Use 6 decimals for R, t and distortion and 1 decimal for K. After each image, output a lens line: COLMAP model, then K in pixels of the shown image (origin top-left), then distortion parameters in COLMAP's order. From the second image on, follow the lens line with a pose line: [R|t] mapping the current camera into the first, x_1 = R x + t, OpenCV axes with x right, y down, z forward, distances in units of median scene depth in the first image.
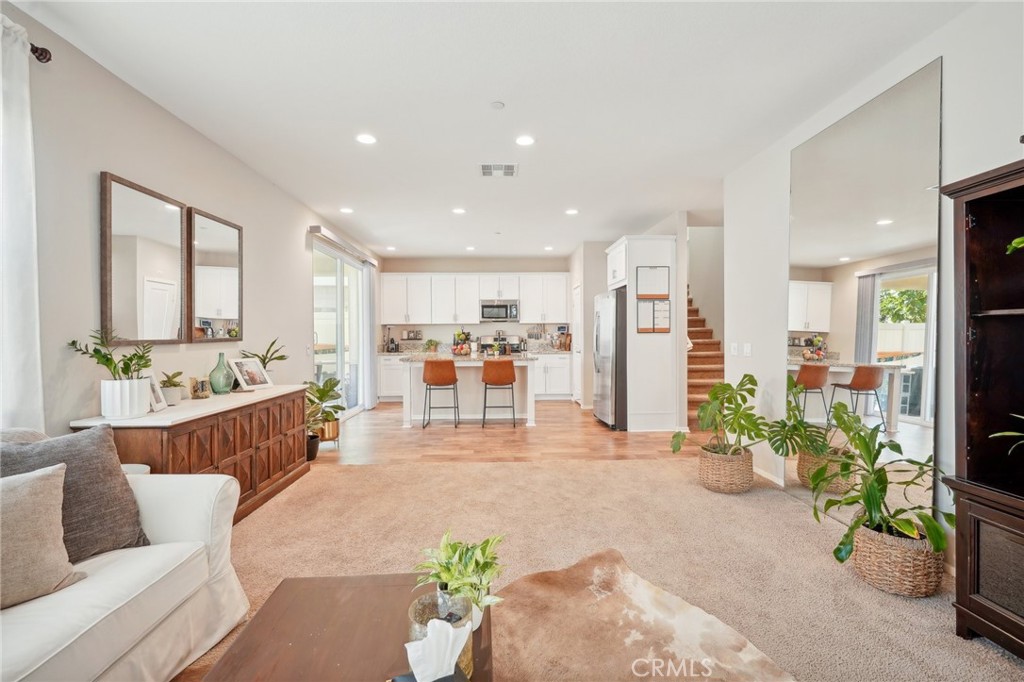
lens RADIAL K [[468.2, 0, 512.0], [0, 468.2, 341.0], [0, 0, 1]] dist [-0.003404, -0.000387]
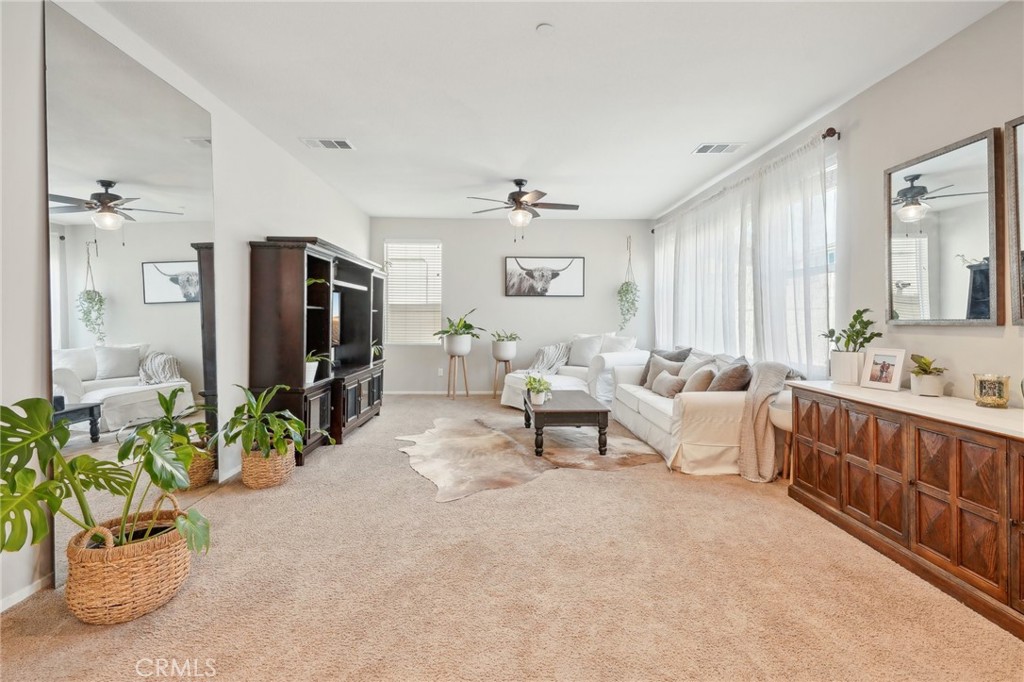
lens RADIAL K [[474.2, 0, 504.4], [0, 474.2, 317.6], [0, 0, 1]] dist [0.034534, -0.000701]
pose [[-0.999760, 0.003441, 0.021640, 0.010985], [0.003643, 0.999950, 0.009327, -0.008040], [-0.021607, 0.009404, -0.999722, 0.891389]]
